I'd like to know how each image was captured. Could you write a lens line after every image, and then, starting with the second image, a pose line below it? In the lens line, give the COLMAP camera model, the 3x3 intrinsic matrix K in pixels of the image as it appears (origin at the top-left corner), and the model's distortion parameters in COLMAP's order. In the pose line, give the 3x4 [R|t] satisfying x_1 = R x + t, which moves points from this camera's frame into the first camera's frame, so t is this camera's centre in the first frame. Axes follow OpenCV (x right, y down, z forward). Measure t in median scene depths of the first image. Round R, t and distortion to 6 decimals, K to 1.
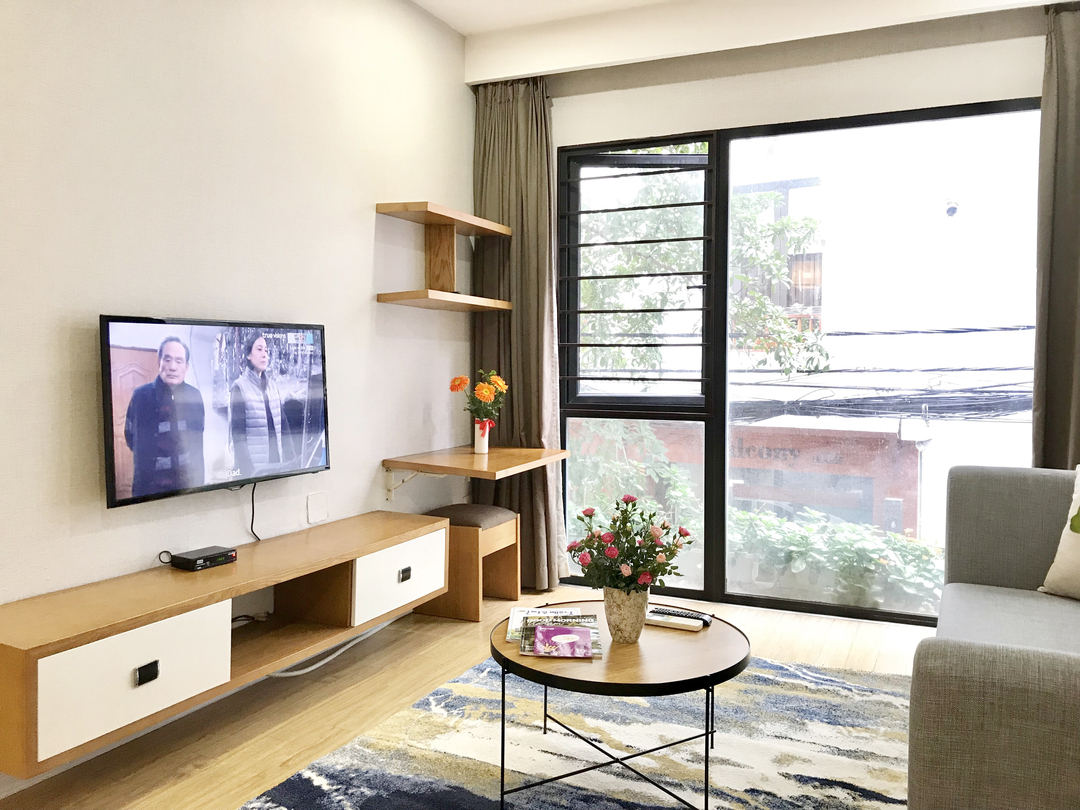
lens RADIAL K [[884.6, 0, 538.8], [0, 884.6, 402.7], [0, 0, 1]] dist [-0.004531, 0.026337]
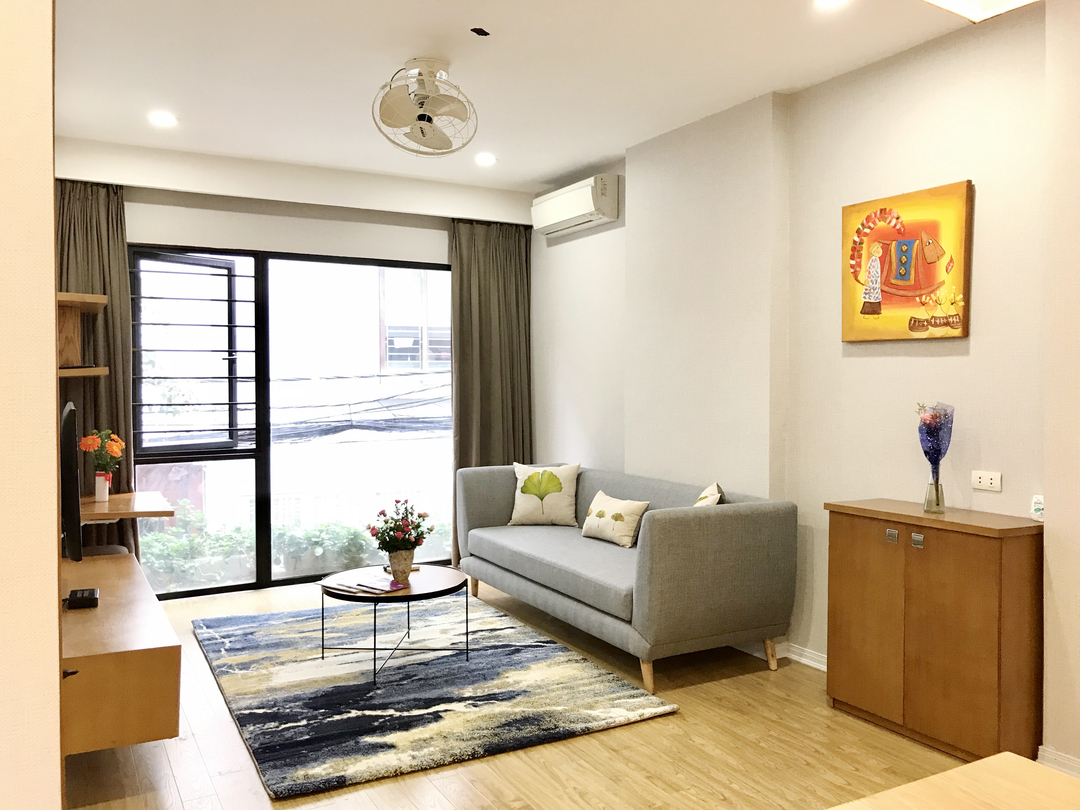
lens RADIAL K [[884.6, 0, 538.9], [0, 884.6, 408.8], [0, 0, 1]] dist [-0.004531, 0.026337]
pose [[0.585264, -0.036592, 0.810016, -0.688341], [0.053360, 0.998554, 0.006555, -0.042722], [-0.809085, 0.039386, 0.586371, -0.172434]]
